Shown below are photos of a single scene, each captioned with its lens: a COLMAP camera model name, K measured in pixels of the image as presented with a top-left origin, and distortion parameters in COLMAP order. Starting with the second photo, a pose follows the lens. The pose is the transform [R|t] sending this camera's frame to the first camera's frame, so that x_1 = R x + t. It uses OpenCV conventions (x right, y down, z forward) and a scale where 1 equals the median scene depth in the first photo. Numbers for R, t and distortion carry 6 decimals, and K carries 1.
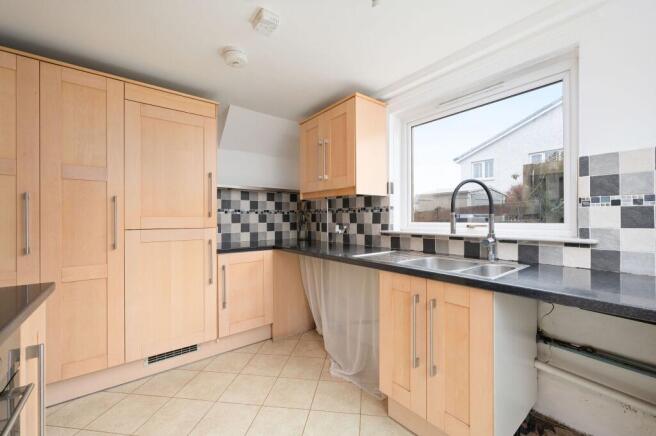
lens RADIAL K [[262.1, 0, 321.7], [0, 262.1, 217.2], [0, 0, 1]] dist [-0.000207, 0.000206]
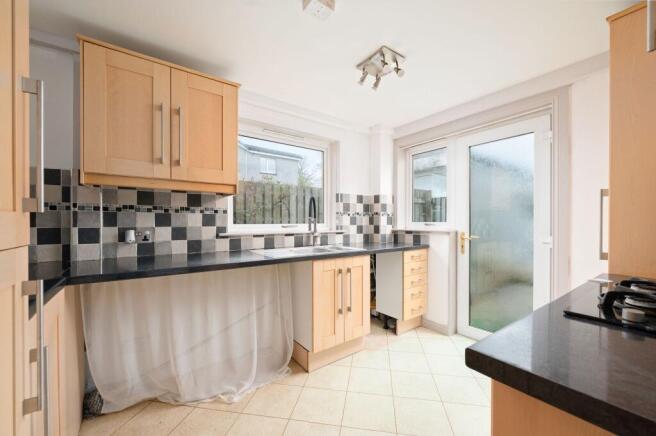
lens RADIAL K [[262.1, 0, 328.0], [0, 262.1, 224.4], [0, 0, 1]] dist [-0.000207, 0.000206]
pose [[0.032947, -0.010283, 0.999404, -0.696061], [-0.008057, 0.999912, 0.010554, 0.005208], [-0.999425, -0.008400, 0.032861, 0.581827]]
